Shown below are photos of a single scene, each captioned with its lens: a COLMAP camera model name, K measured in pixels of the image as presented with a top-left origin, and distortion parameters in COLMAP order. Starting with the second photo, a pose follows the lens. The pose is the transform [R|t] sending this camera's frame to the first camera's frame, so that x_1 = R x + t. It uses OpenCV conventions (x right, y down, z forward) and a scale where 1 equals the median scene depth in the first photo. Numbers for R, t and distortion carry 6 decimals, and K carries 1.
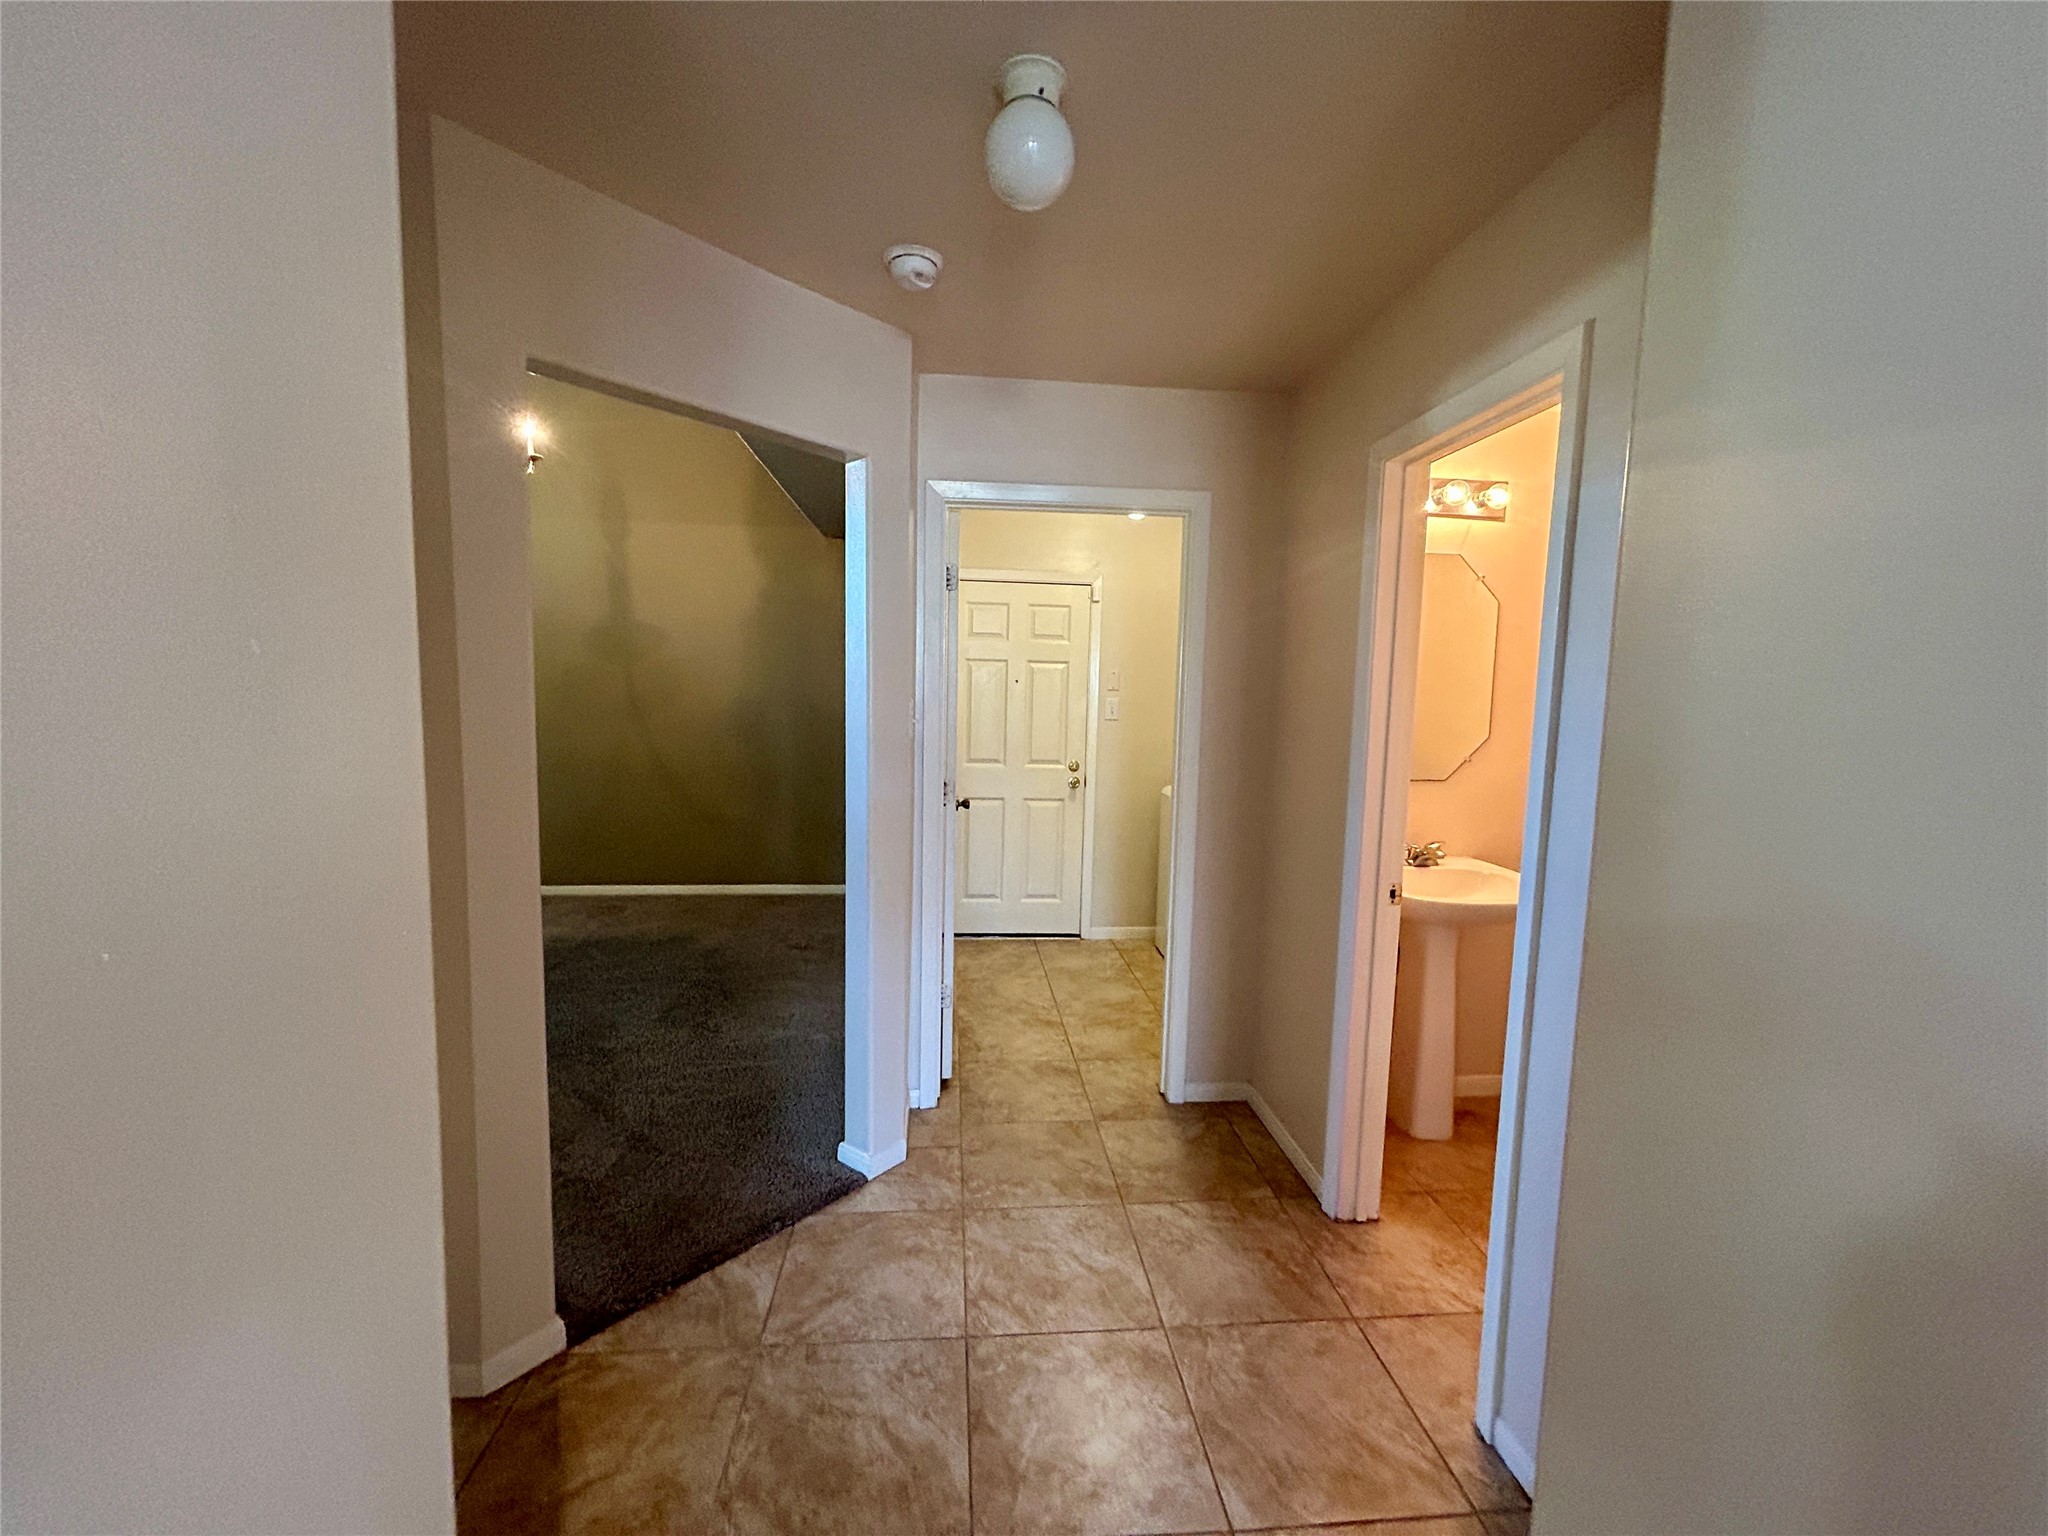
lens RADIAL K [[822.6, 0, 1022.6], [0, 822.6, 766.7], [0, 0, 1]] dist [-0.003845, 0.002837]
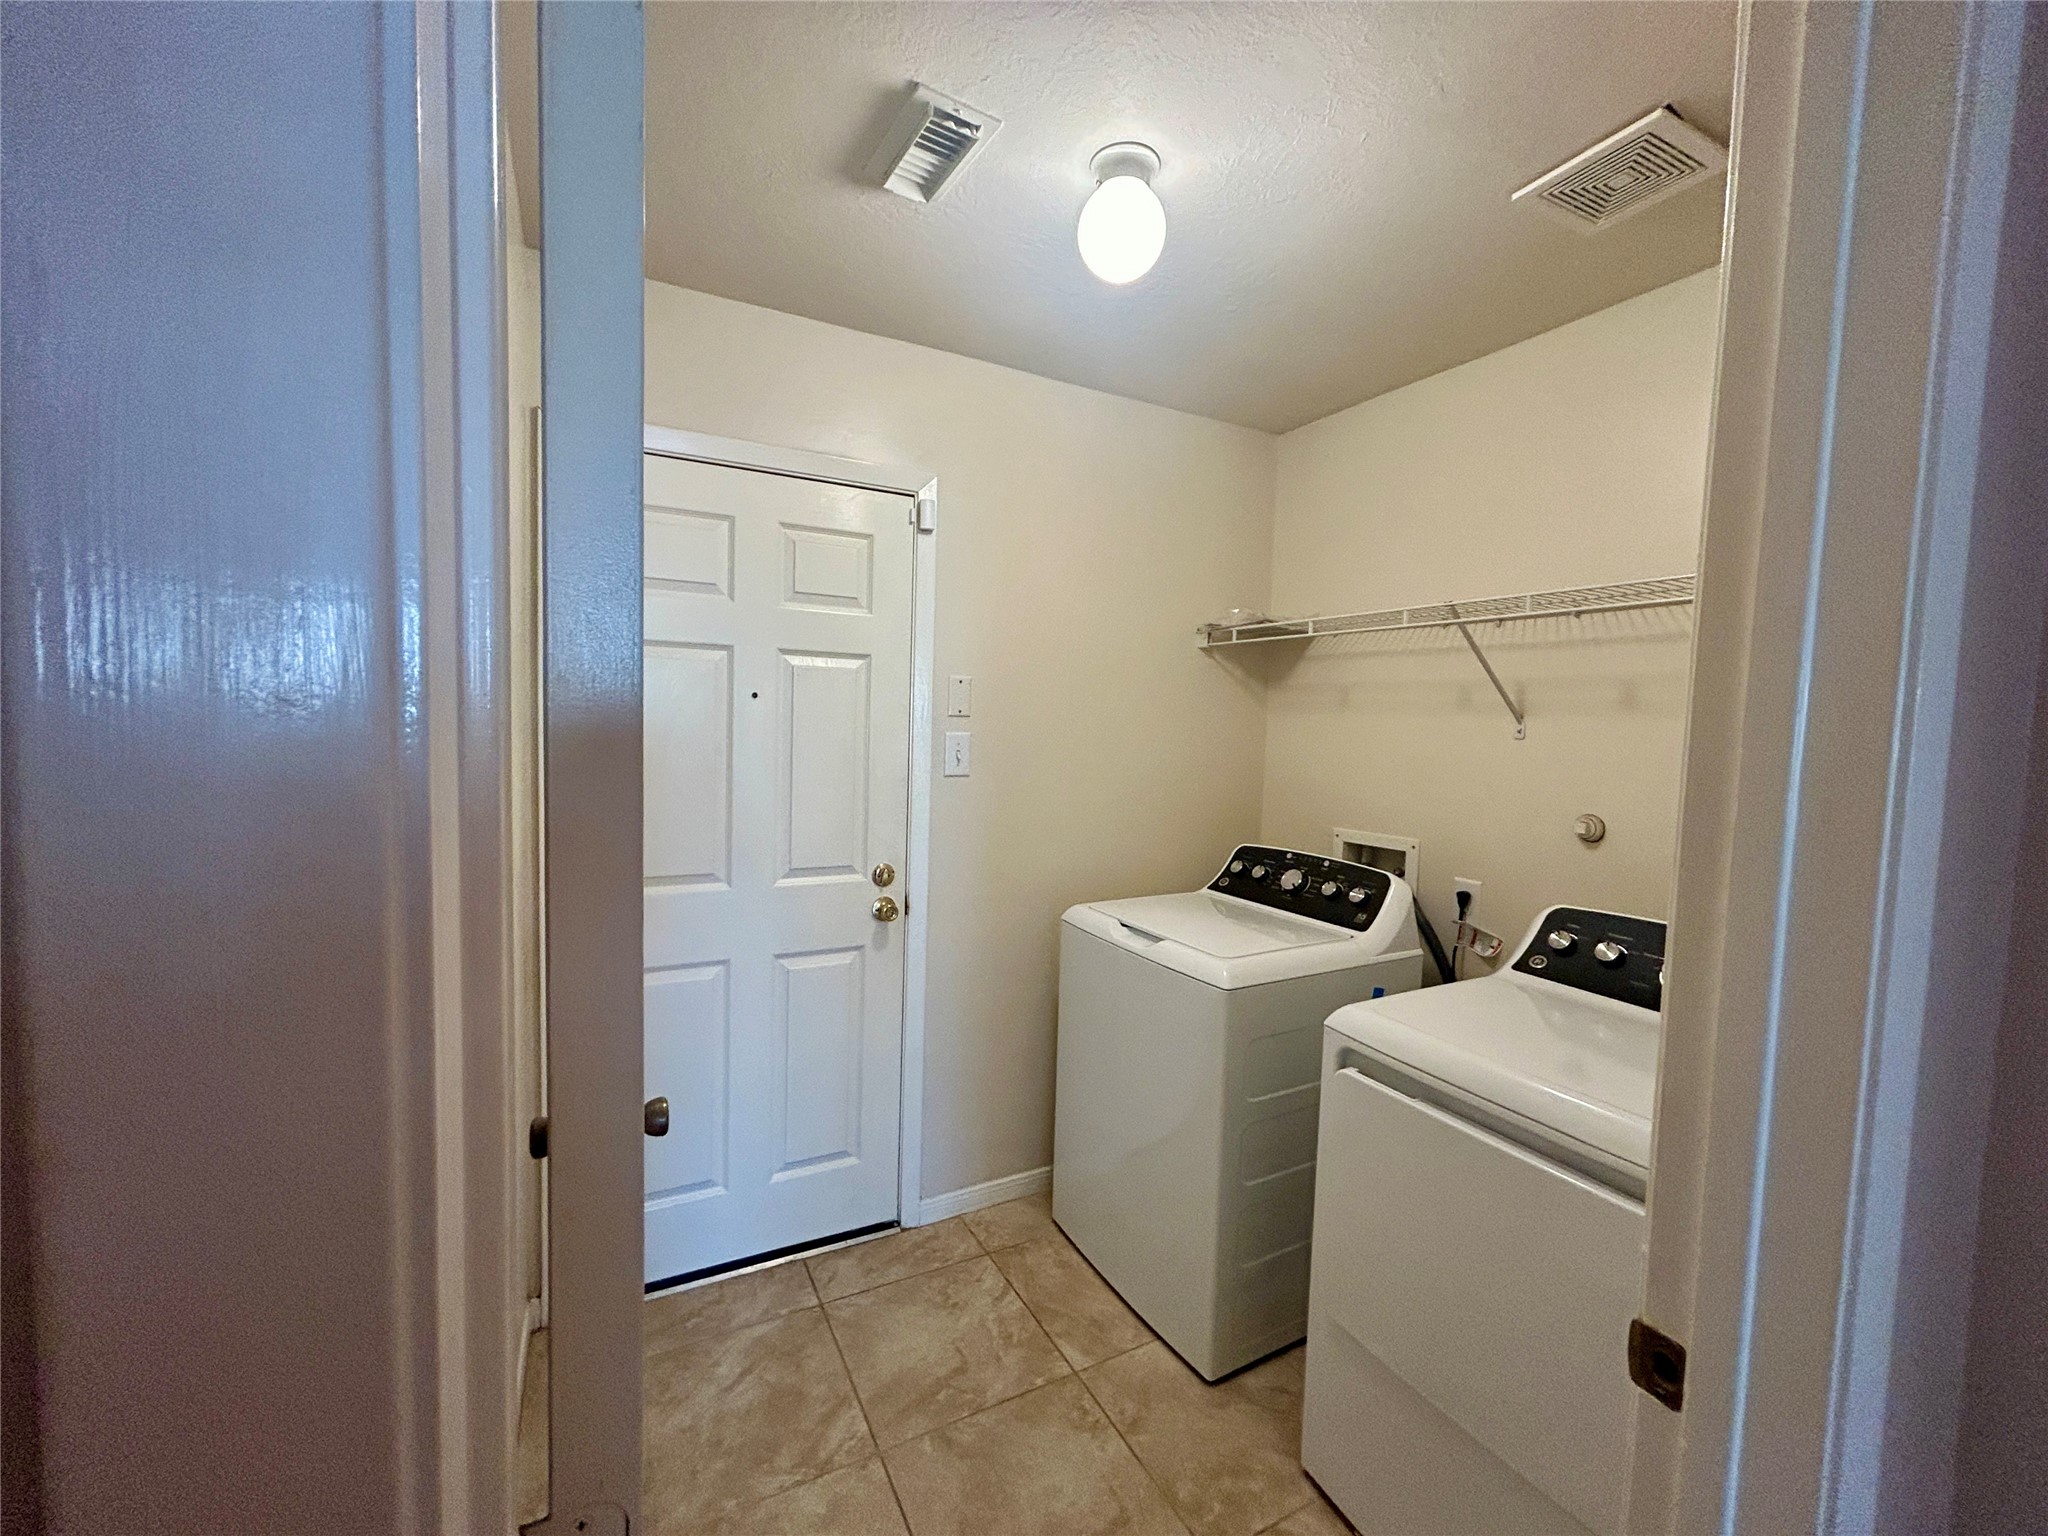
lens RADIAL K [[822.6, 0, 1022.6], [0, 822.6, 766.7], [0, 0, 1]] dist [-0.003845, 0.002837]
pose [[0.923697, -0.020352, 0.382583, -0.043814], [0.028860, 0.999447, -0.016514, -0.053342], [-0.382035, 0.026295, 0.923773, 0.531893]]
